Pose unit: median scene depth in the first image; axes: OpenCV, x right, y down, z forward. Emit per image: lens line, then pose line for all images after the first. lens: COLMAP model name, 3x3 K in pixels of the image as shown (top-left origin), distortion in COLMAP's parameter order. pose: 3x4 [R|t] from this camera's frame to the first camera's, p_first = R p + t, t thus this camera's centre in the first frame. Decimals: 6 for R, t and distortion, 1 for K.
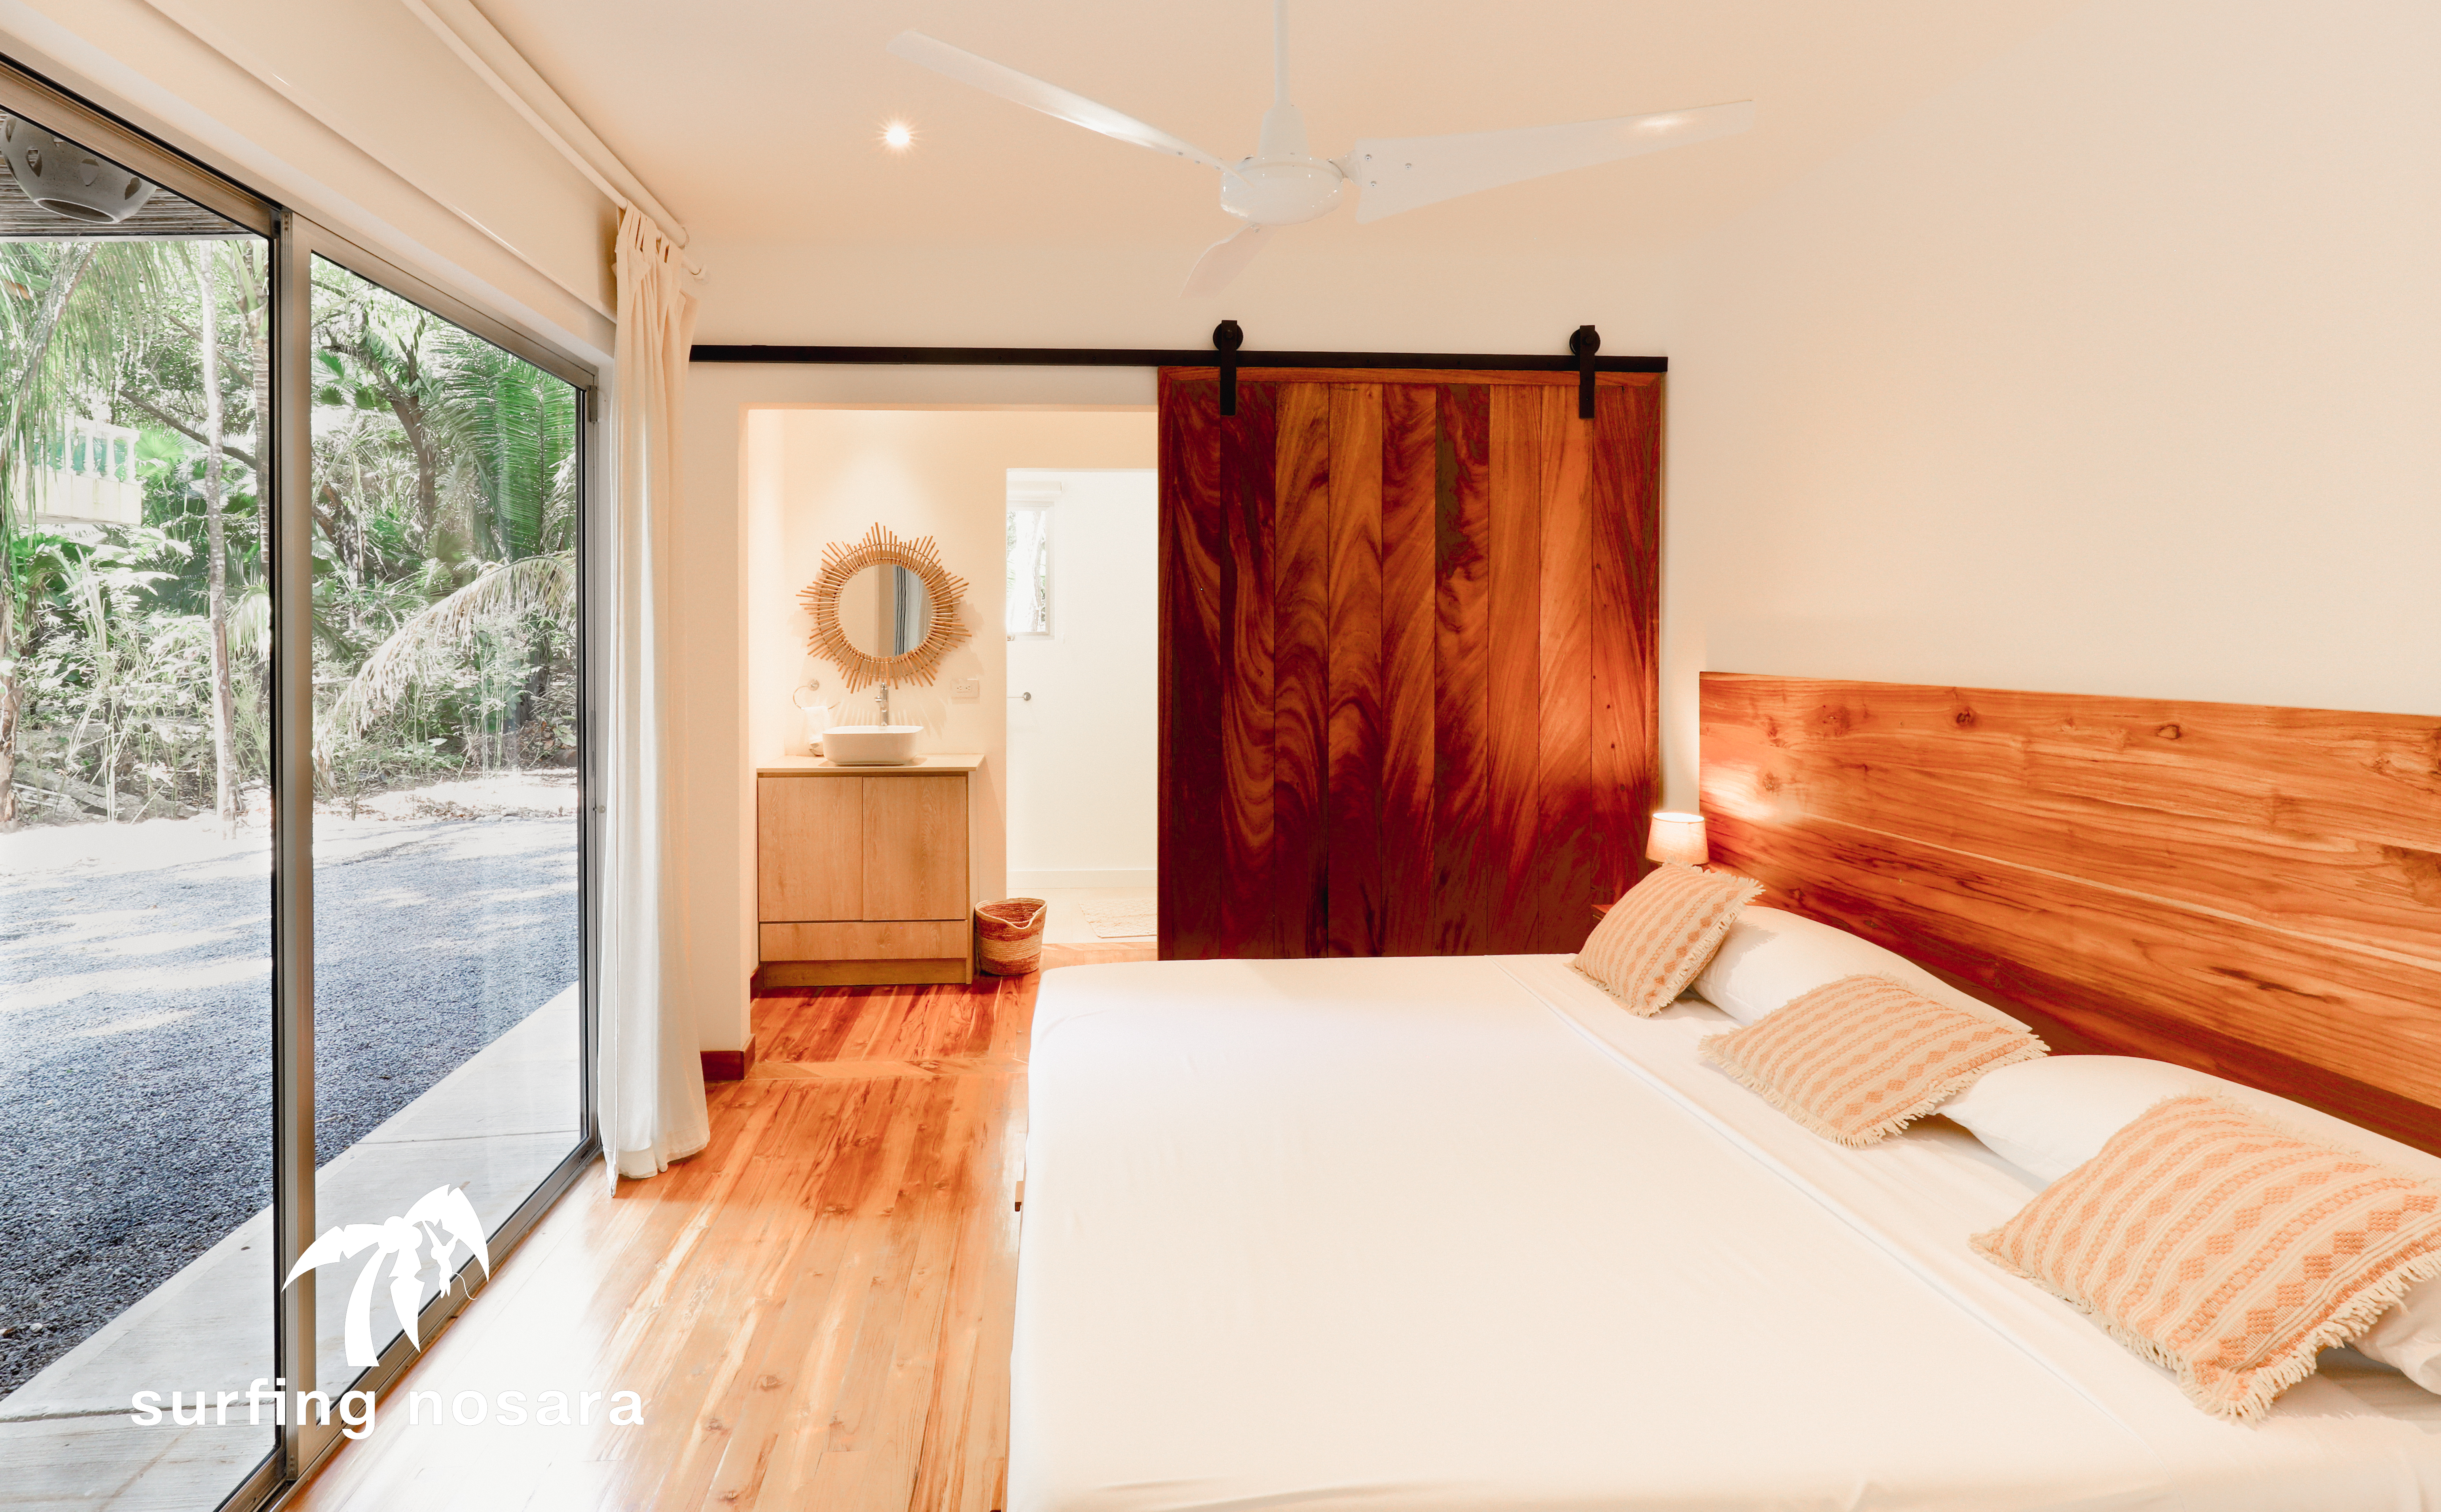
lens RADIAL K [[1194.2, 0, 1123.8], [0, 1194.2, 640.7], [0, 0, 1]] dist [-0.001201, 0.003645]
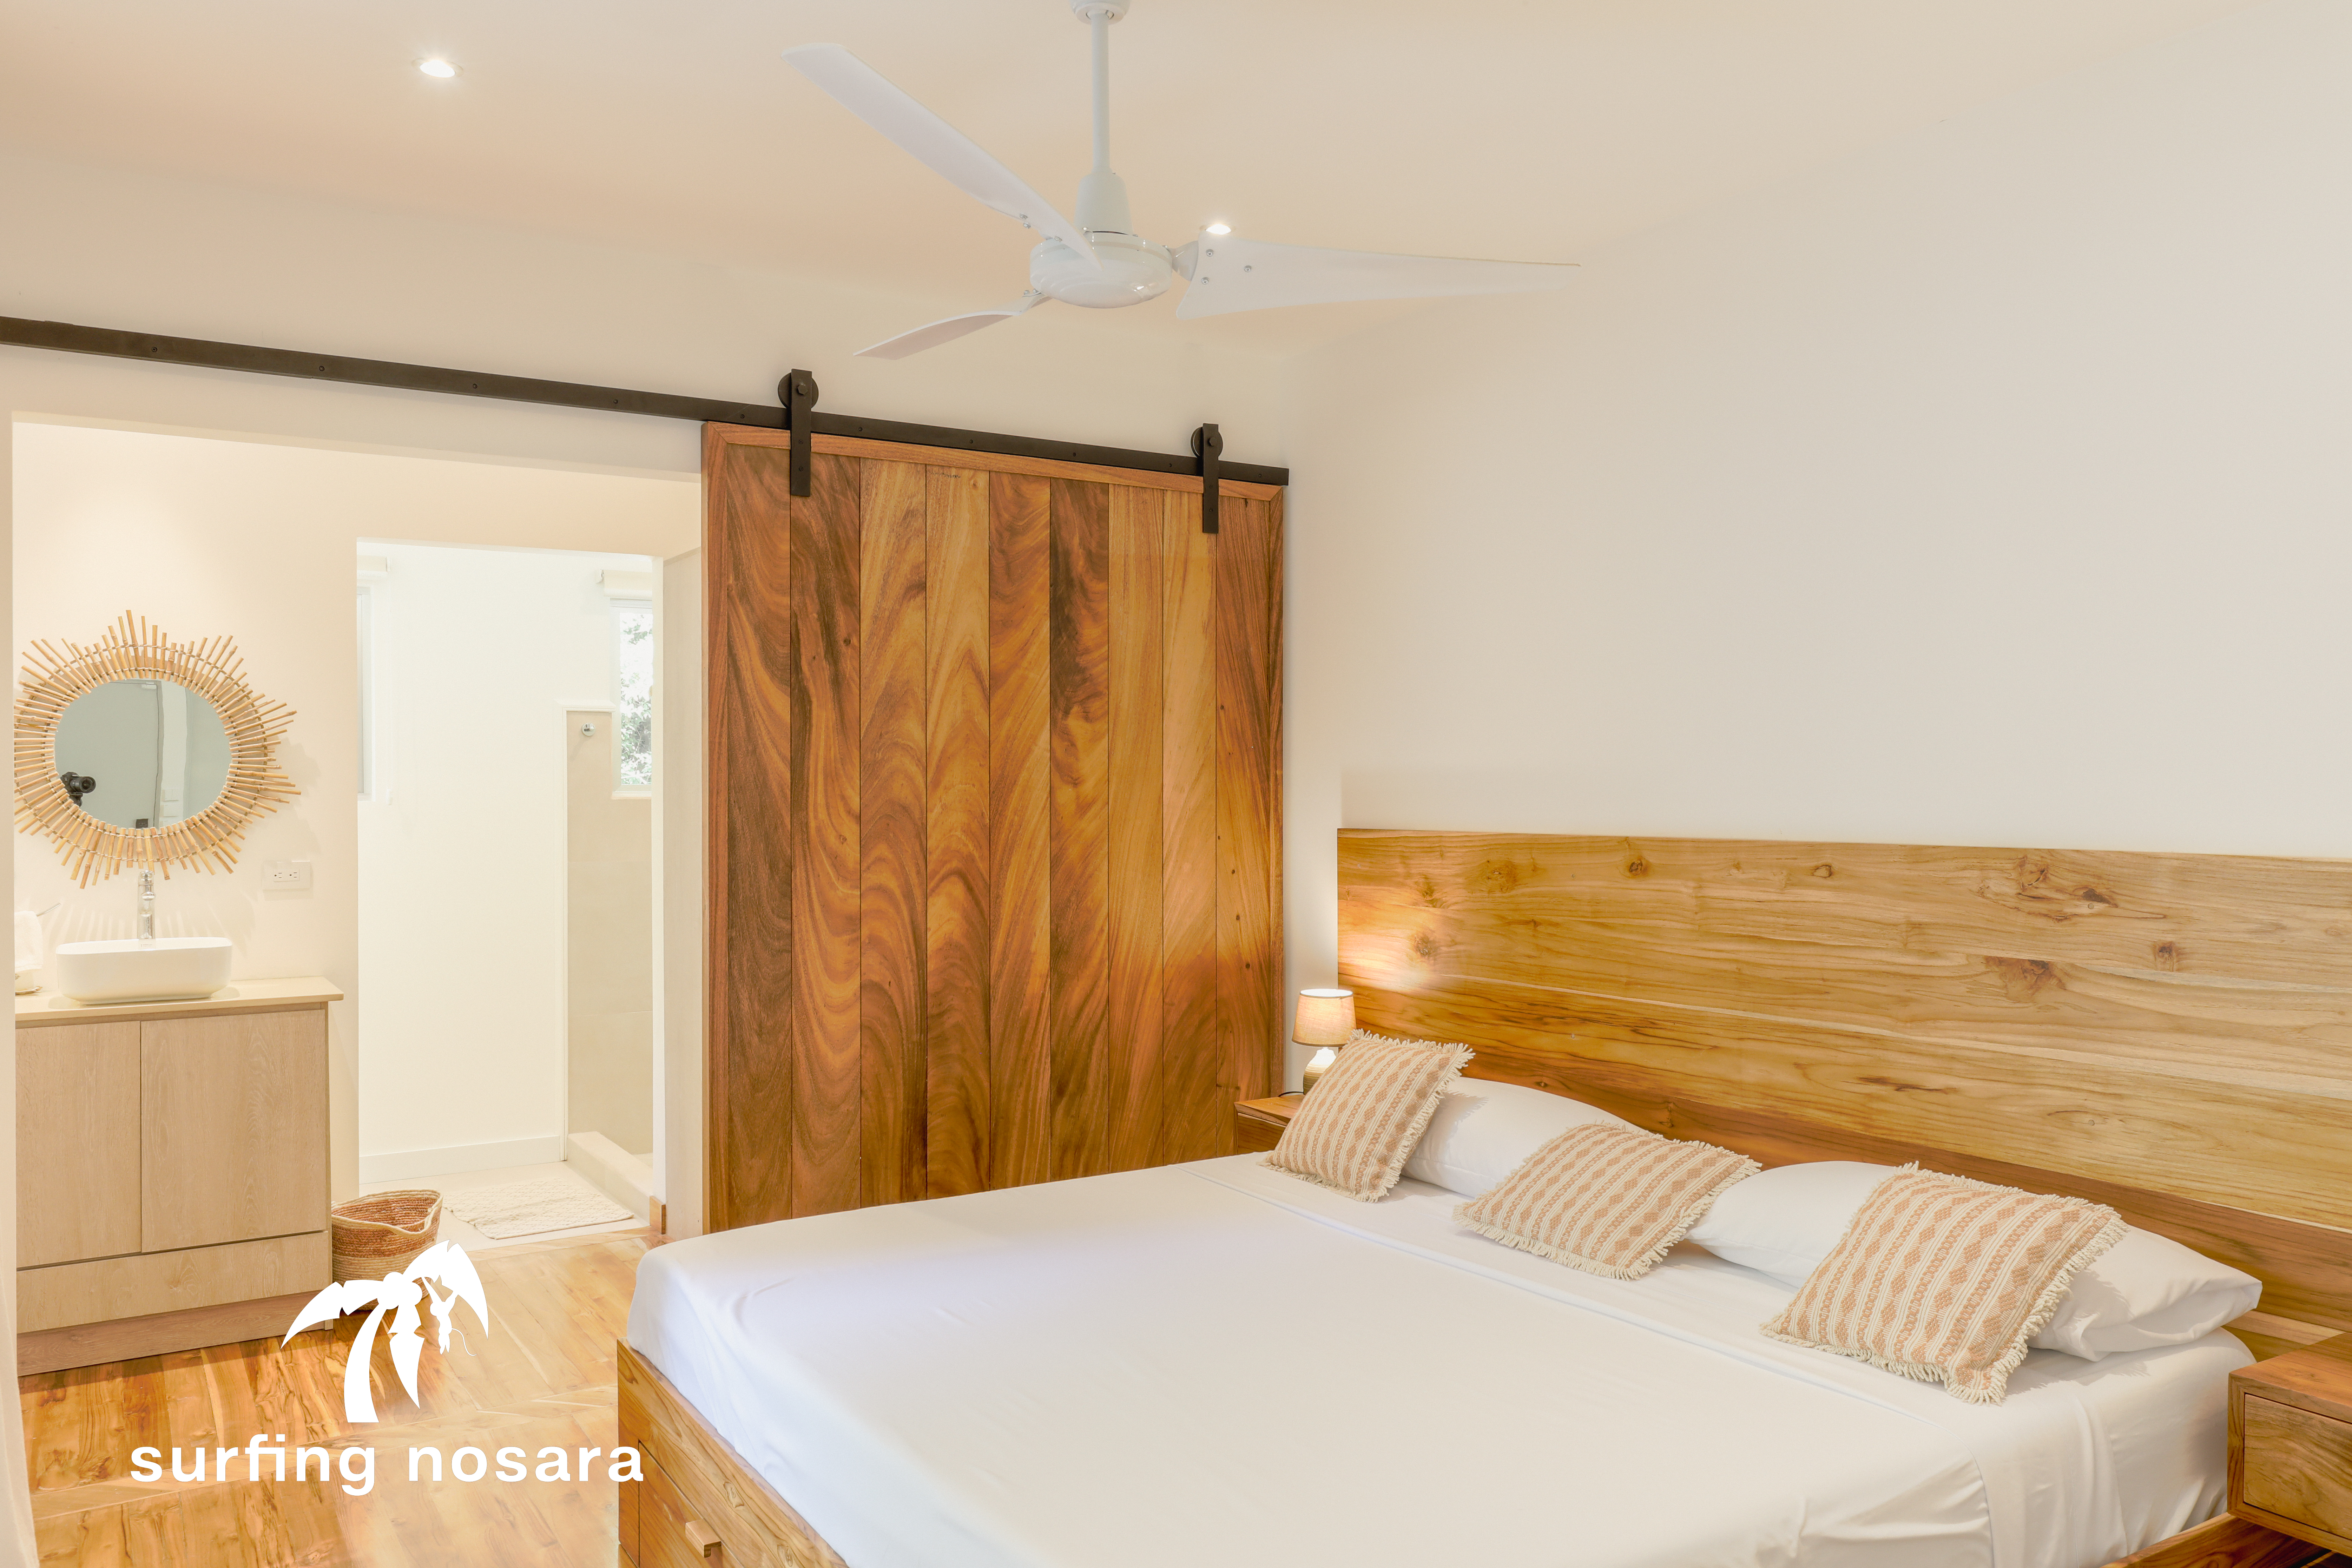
lens RADIAL K [[1713.3, 0, 1183.1], [0, 1713.3, 791.7], [0, 0, 1]] dist [0.013118, 0.002787]
pose [[0.876650, -0.003999, 0.481112, -0.257243], [0.006653, 0.999971, -0.003811, 0.002985], [-0.481083, 0.006542, 0.876651, -0.069280]]
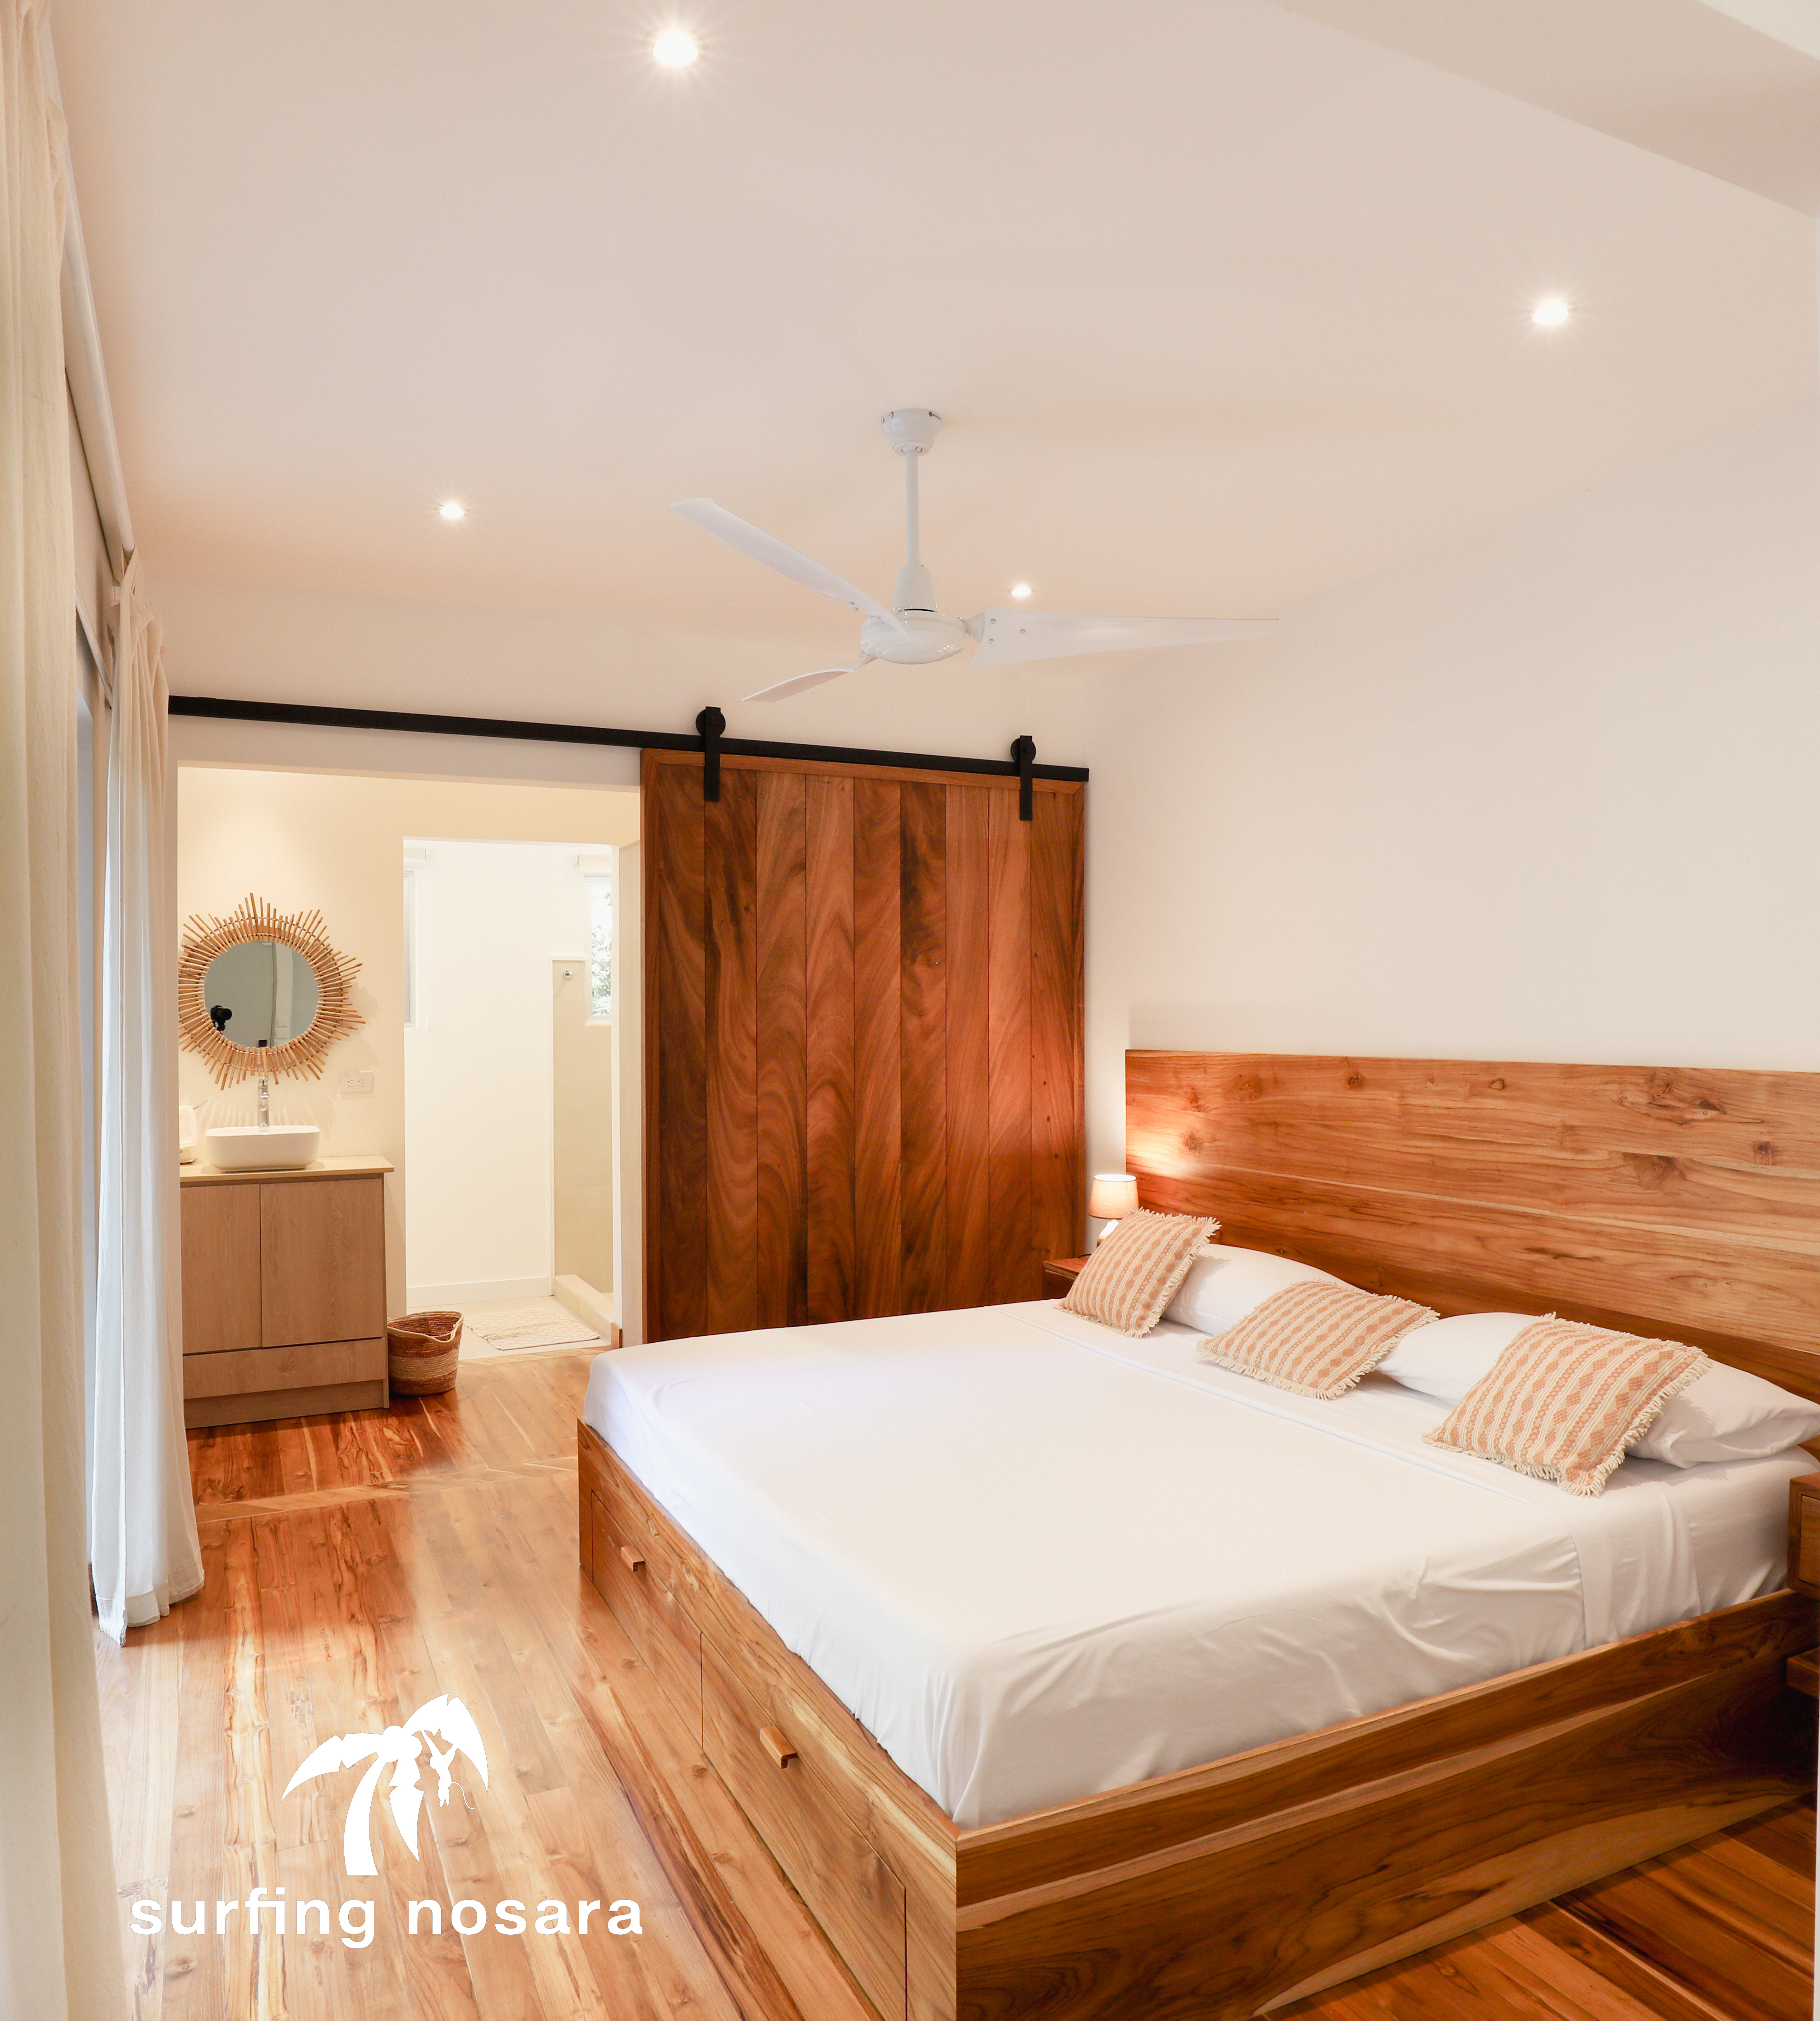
lens RADIAL K [[1373.8, 0, 852.1], [0, 1373.8, 1023.5], [0, 0, 1]] dist [-0.016722, -0.007596]
pose [[0.934501, -0.006351, 0.355904, -0.250493], [0.007313, 0.999972, -0.001357, 0.001019], [-0.355886, 0.003871, 0.934521, -0.141804]]
